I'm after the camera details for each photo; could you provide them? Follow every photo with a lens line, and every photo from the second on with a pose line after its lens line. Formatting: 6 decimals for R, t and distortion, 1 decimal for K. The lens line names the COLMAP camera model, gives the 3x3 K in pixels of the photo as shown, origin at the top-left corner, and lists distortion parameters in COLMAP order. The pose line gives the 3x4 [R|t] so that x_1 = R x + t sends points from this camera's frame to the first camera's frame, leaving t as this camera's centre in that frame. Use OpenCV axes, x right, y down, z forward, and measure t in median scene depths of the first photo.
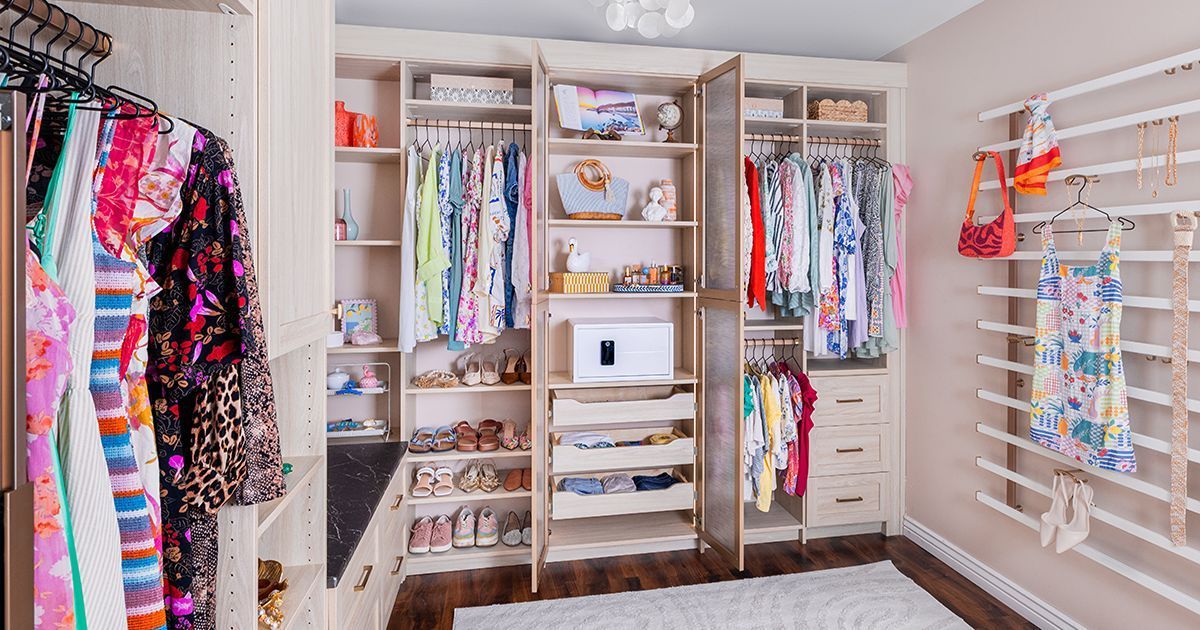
lens RADIAL K [[579.2, 0, 604.9], [0, 579.2, 256.3], [0, 0, 1]] dist [-0.001653, -0.000105]
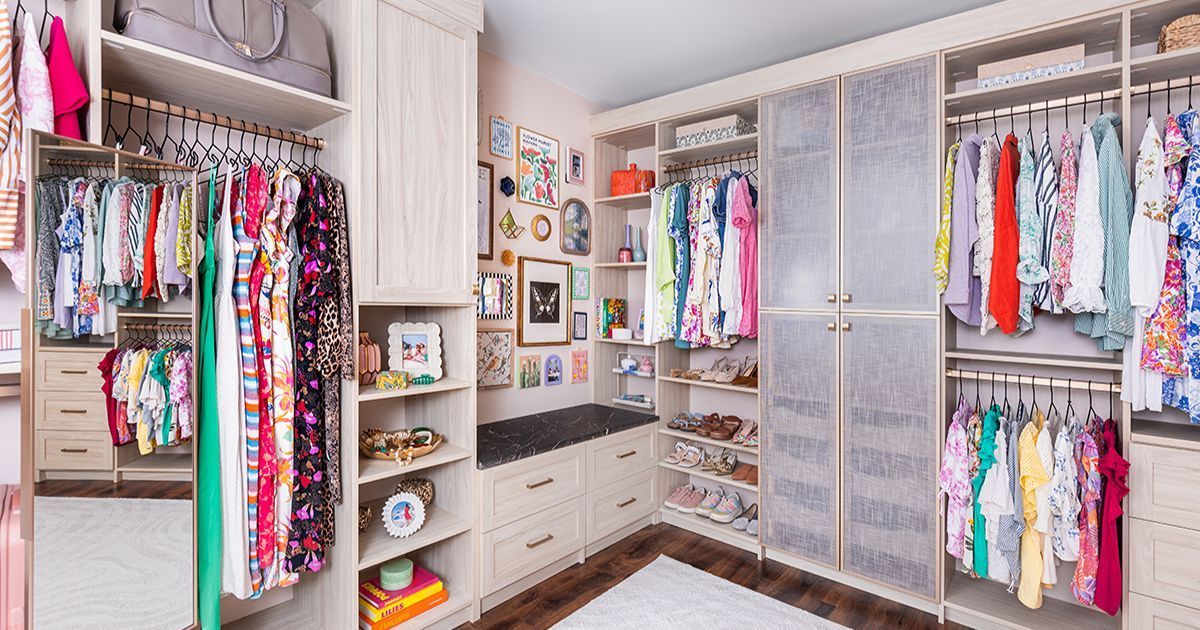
lens RADIAL K [[497.5, 0, 668.8], [0, 497.5, 295.3], [0, 0, 1]] dist [-0.001826, -0.000993]
pose [[0.686101, -0.000393, -0.727506, 0.443940], [-0.018299, 0.999674, -0.017798, 0.064715], [0.727276, 0.025524, 0.685870, 0.242095]]
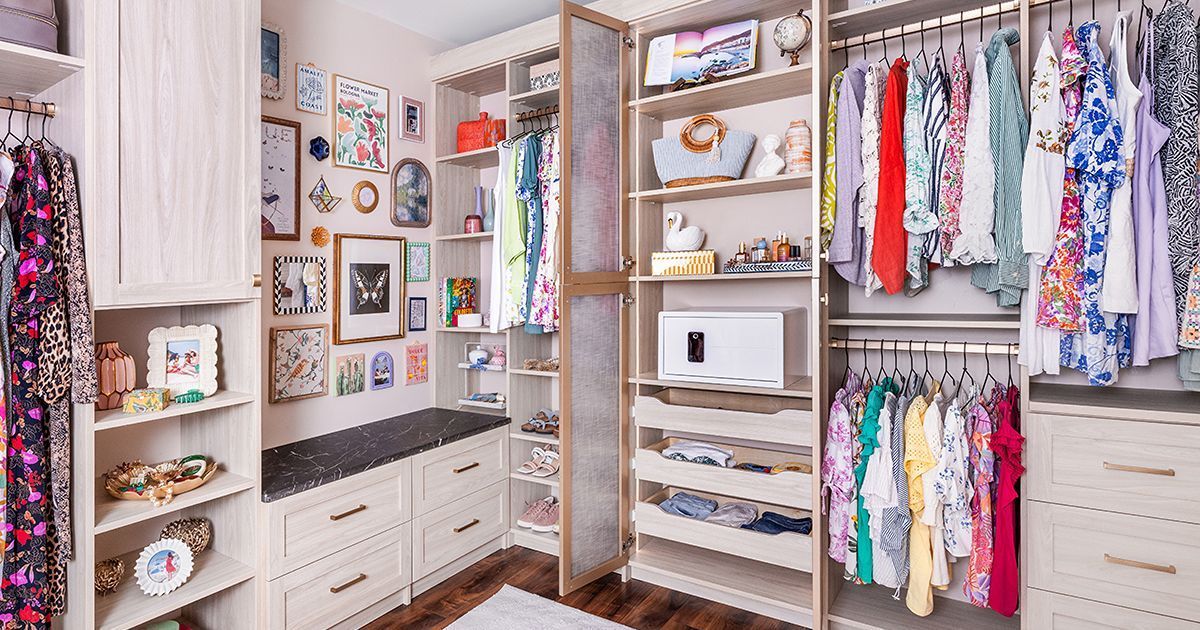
lens RADIAL K [[597.6, 0, 602.5], [0, 597.6, 266.9], [0, 0, 1]] dist [0.000664, 0.000309]
pose [[0.716942, -0.040071, -0.695981, 0.507904], [0.043572, 0.998970, -0.012631, 0.059492], [0.695770, -0.021269, 0.717949, 0.310101]]
